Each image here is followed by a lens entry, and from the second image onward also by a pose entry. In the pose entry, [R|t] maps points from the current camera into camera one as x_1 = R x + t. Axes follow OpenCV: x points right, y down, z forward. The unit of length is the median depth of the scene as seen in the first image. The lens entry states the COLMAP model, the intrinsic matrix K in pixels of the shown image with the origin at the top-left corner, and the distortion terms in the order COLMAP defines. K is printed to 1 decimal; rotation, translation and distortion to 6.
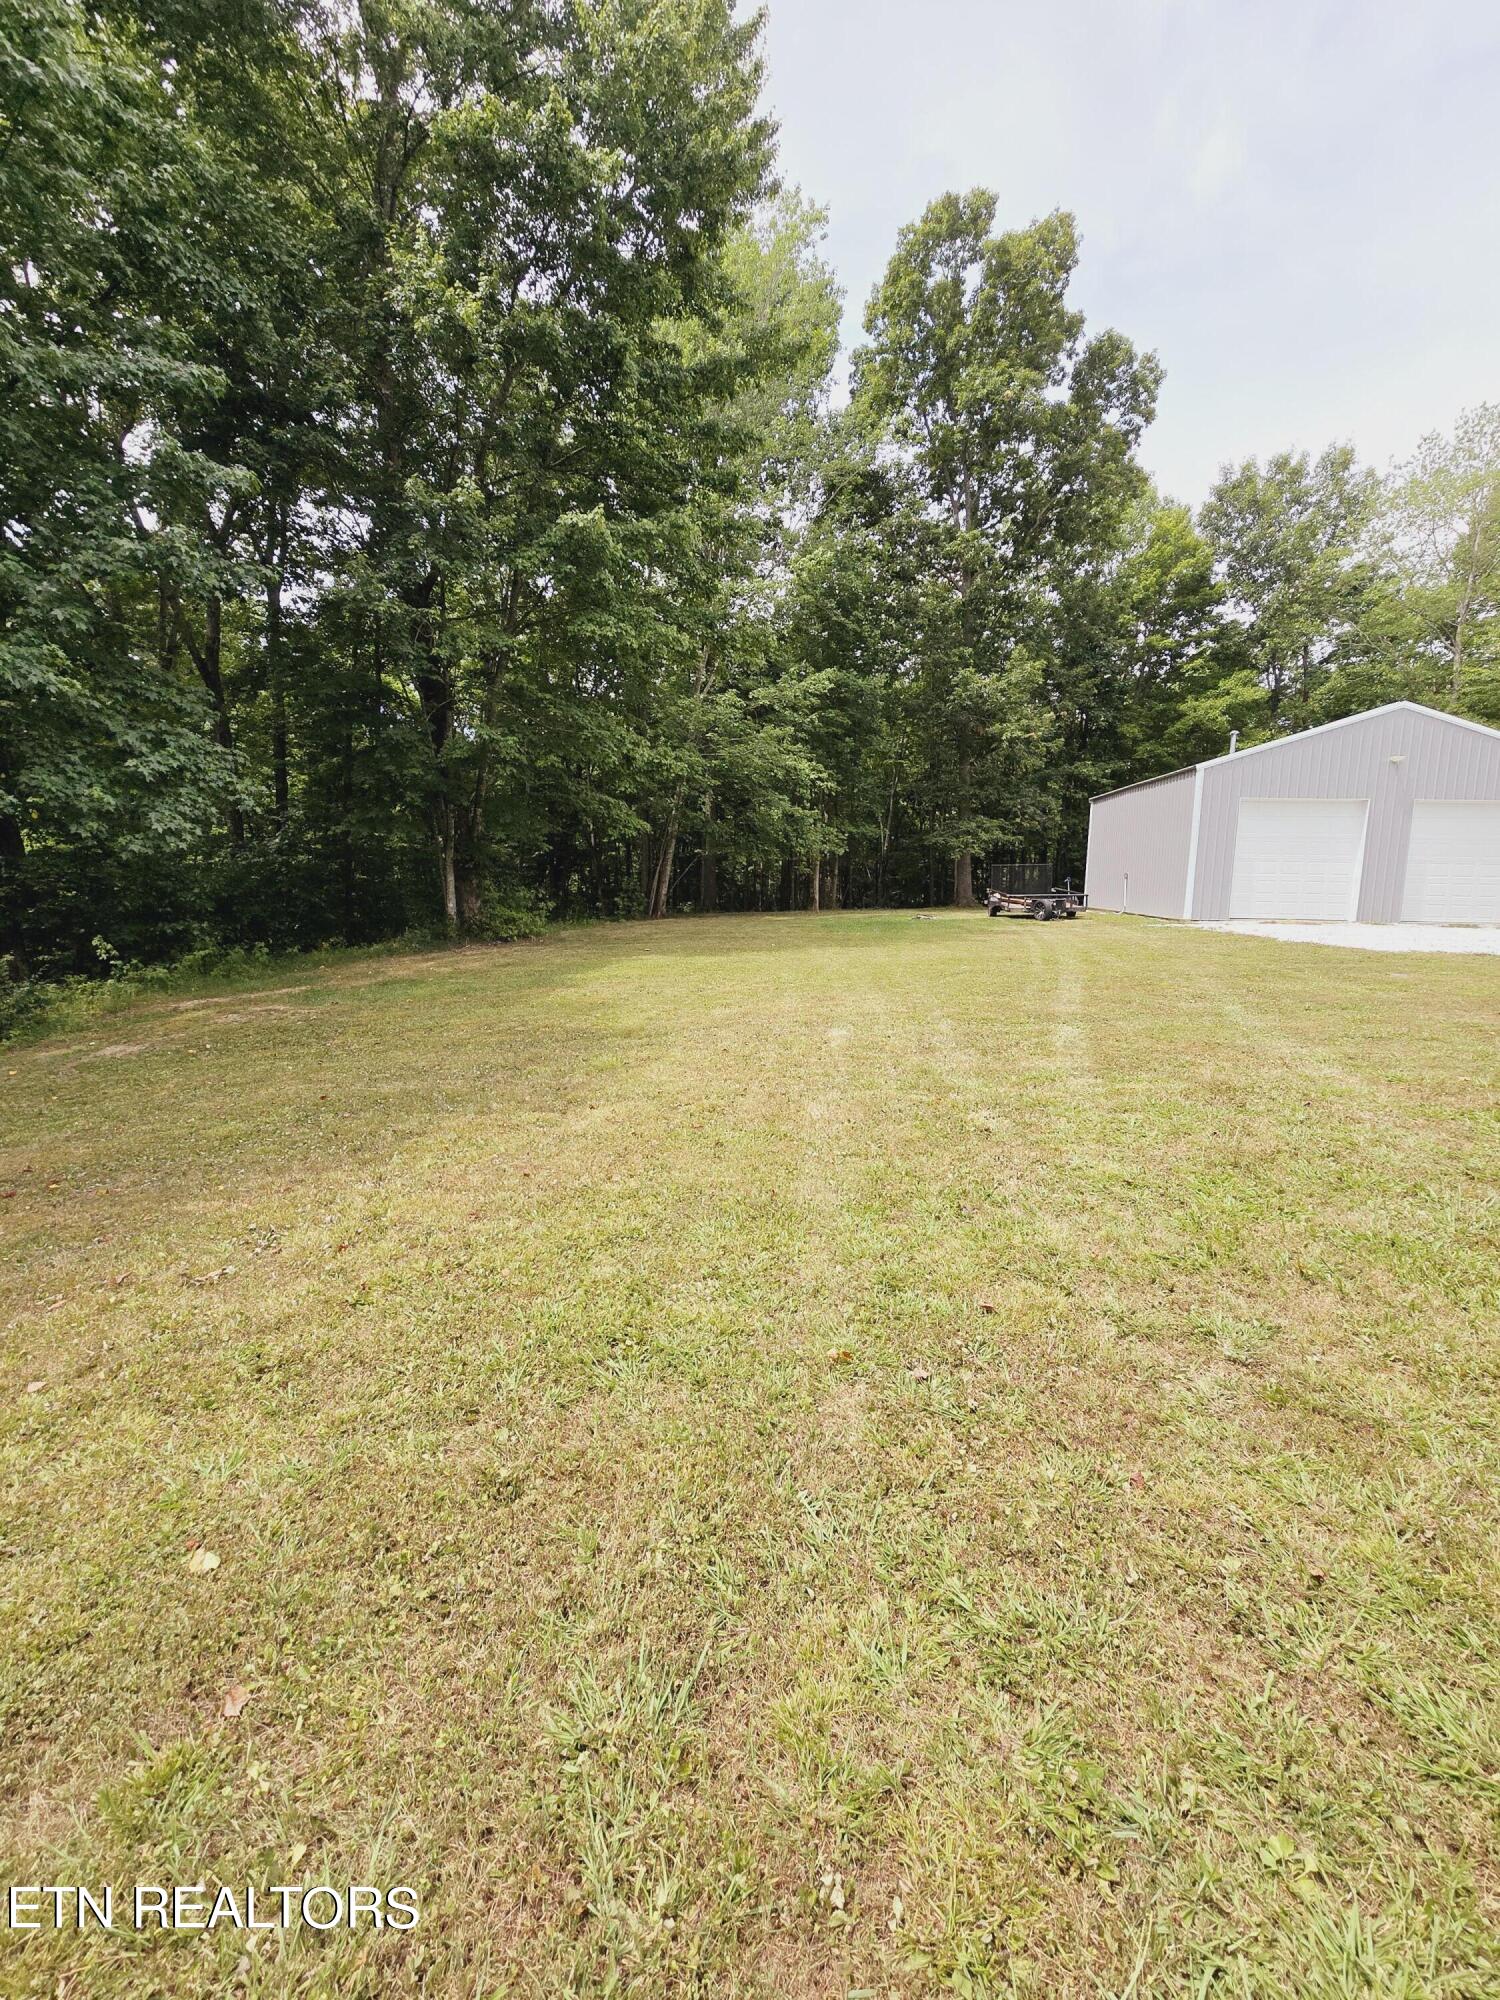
lens RADIAL K [[817.2, 0, 759.3], [0, 817.2, 986.4], [0, 0, 1]] dist [-0.004713, 0.001117]
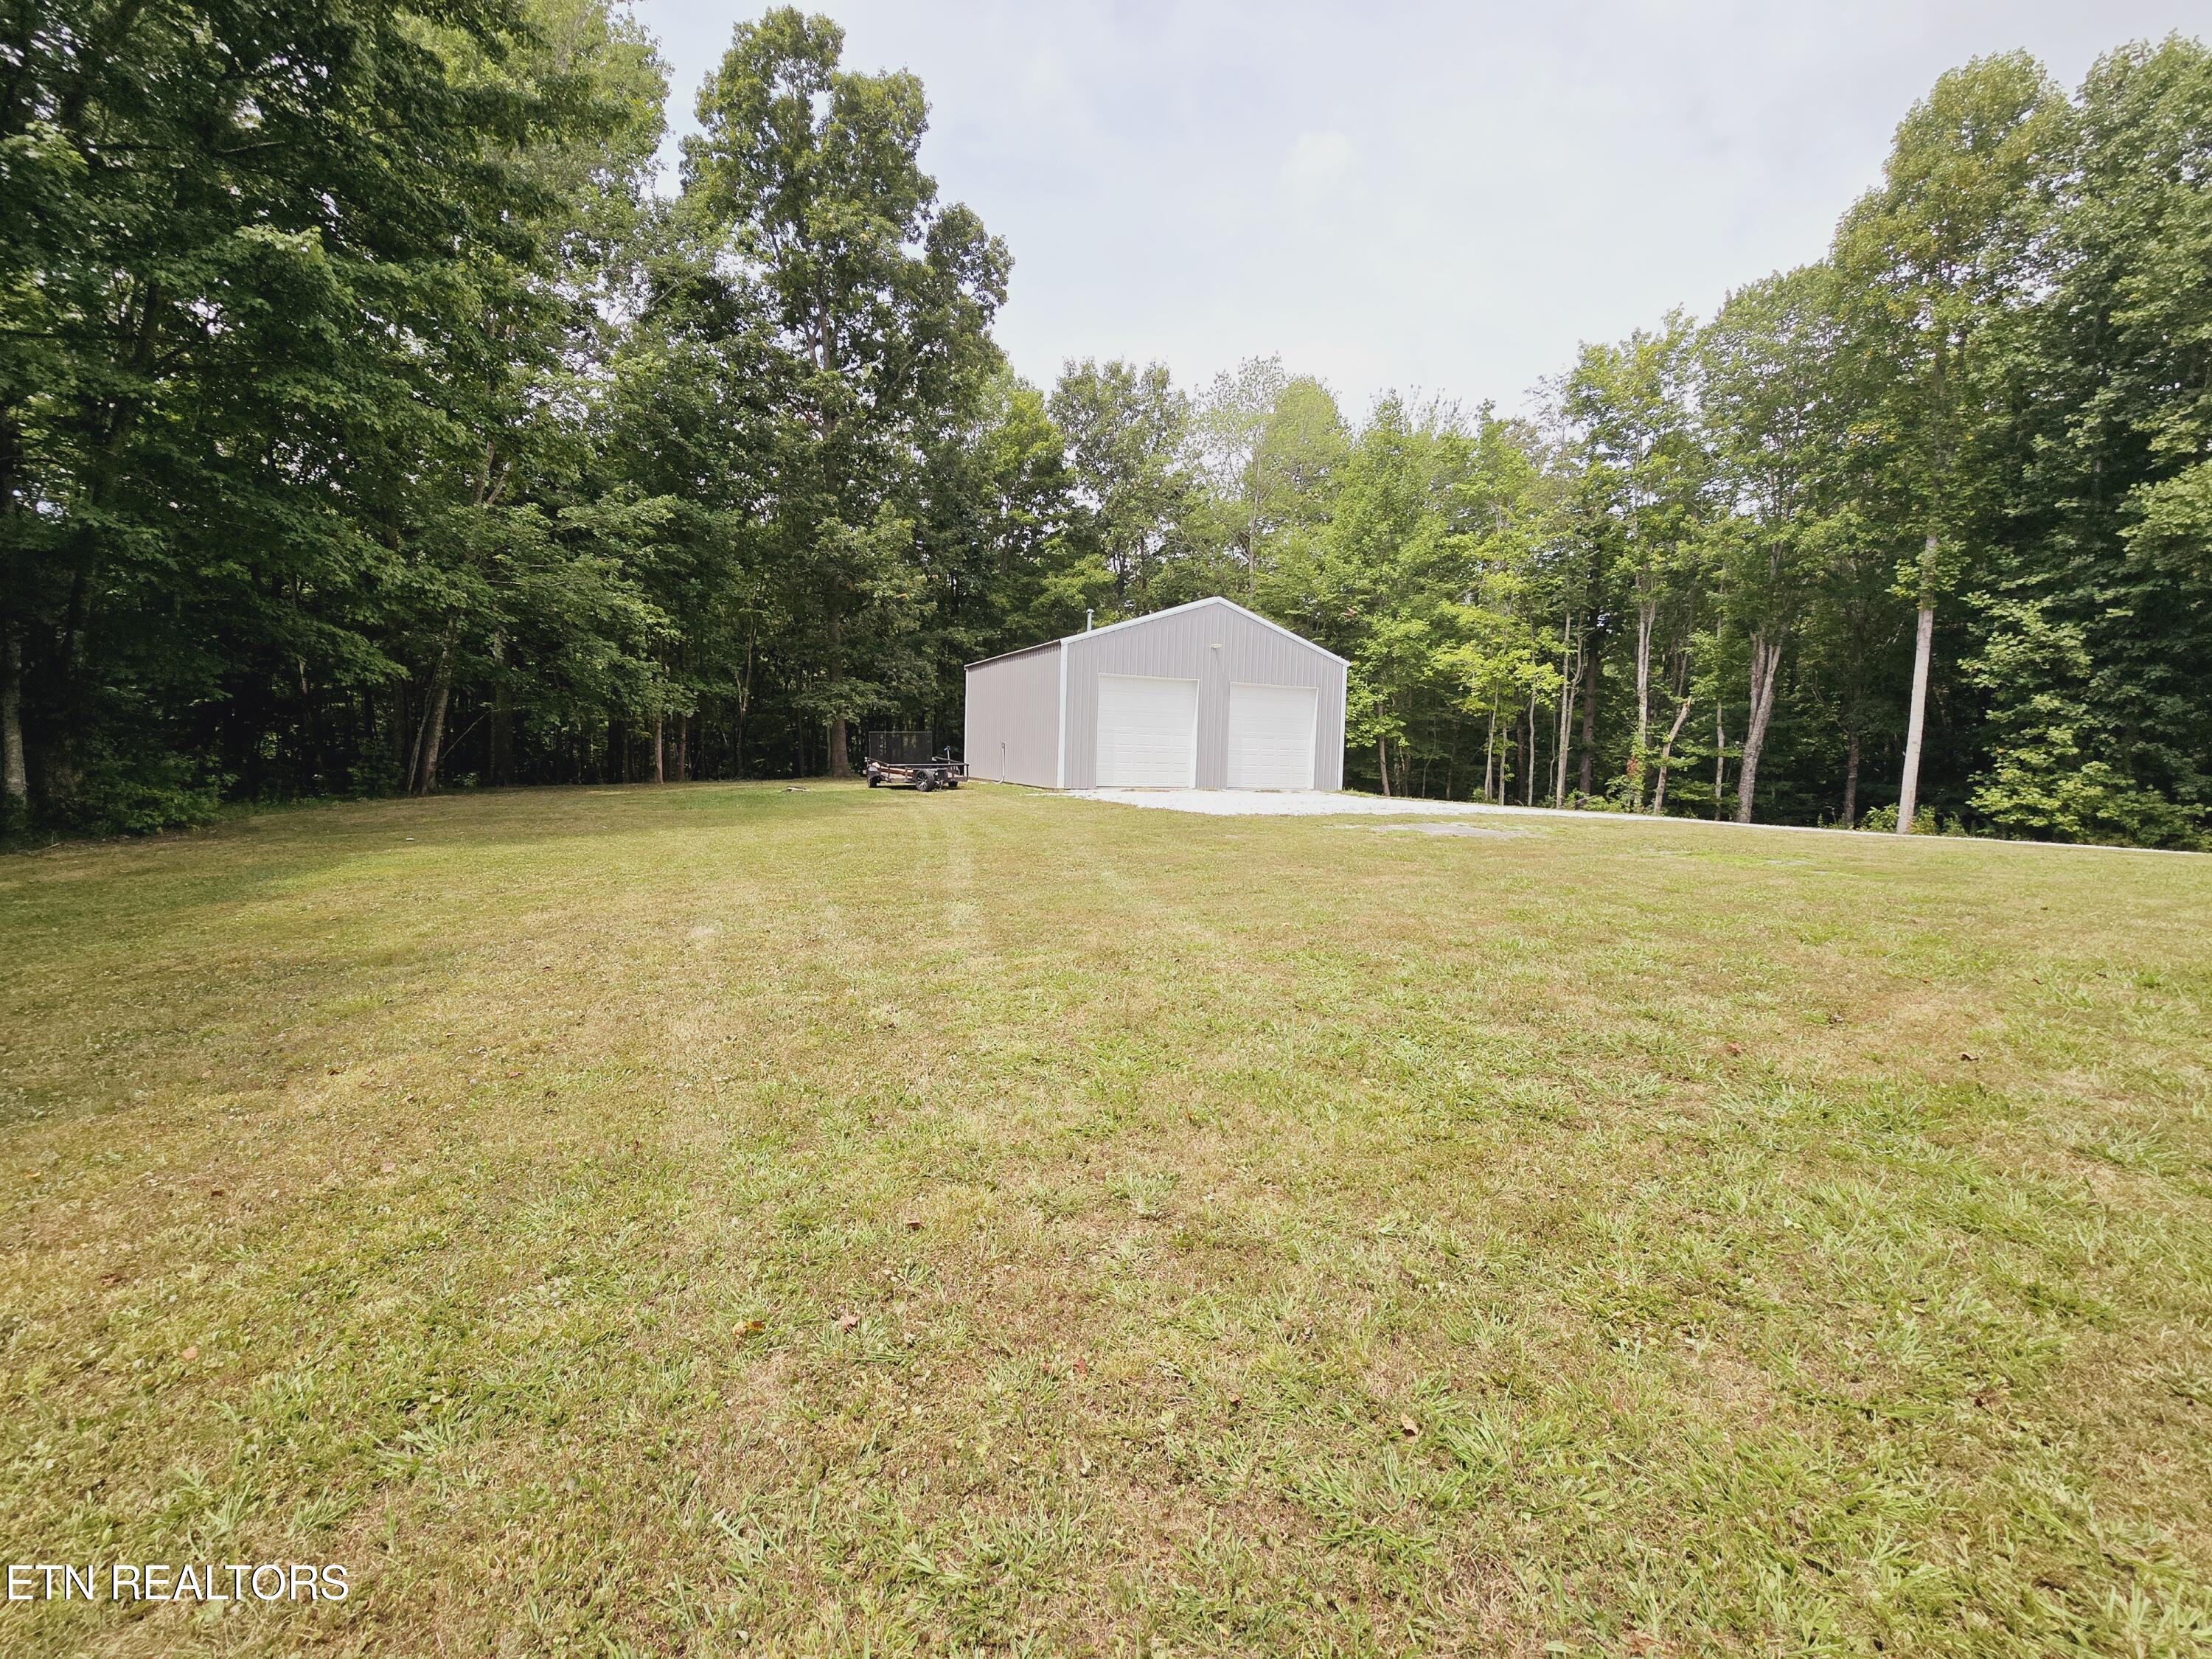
lens RADIAL K [[903.8, 0, 1089.1], [0, 903.8, 816.9], [0, 0, 1]] dist [-0.004713, 0.001117]
pose [[0.869958, -0.028164, 0.492321, -0.003437], [0.053758, 0.997834, -0.037911, -0.001270], [-0.490187, 0.059447, 0.869588, -0.000065]]
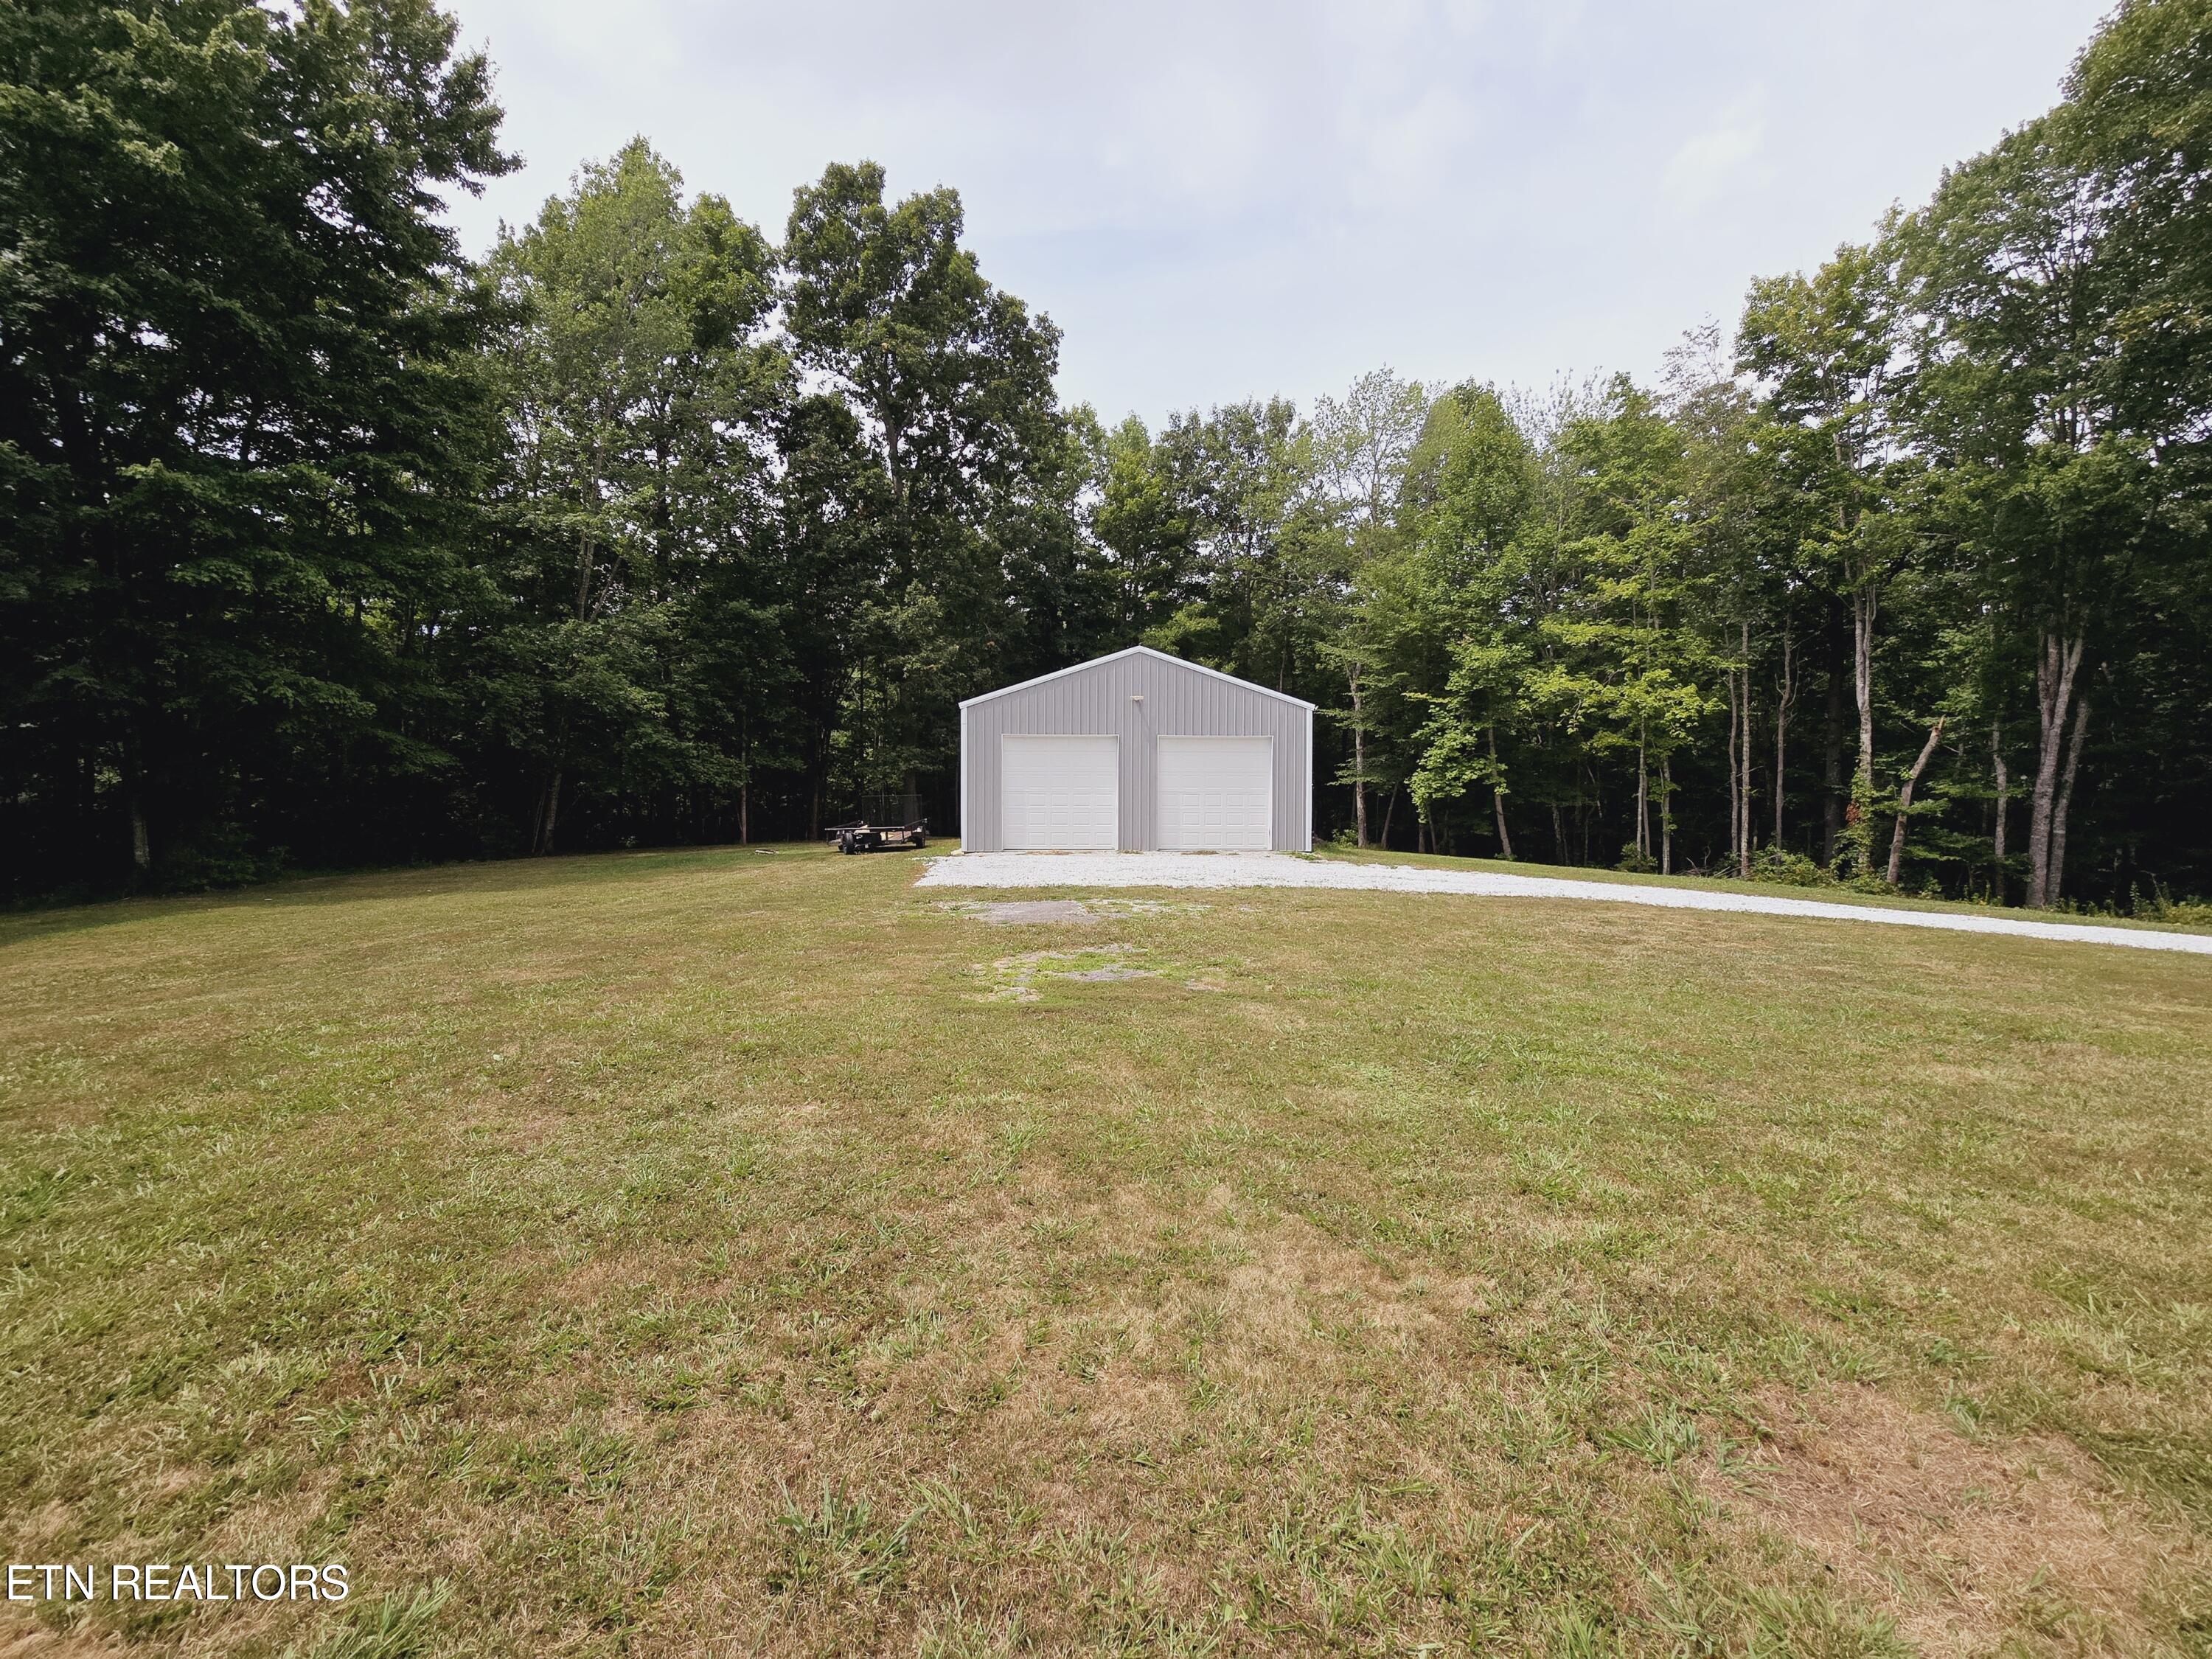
lens RADIAL K [[903.8, 0, 1093.7], [0, 903.8, 816.8], [0, 0, 1]] dist [-0.004713, 0.001117]
pose [[0.990157, -0.016158, 0.139022, 0.619723], [0.031359, 0.993672, -0.107858, 0.002272], [-0.136399, 0.111156, 0.984398, -0.157739]]
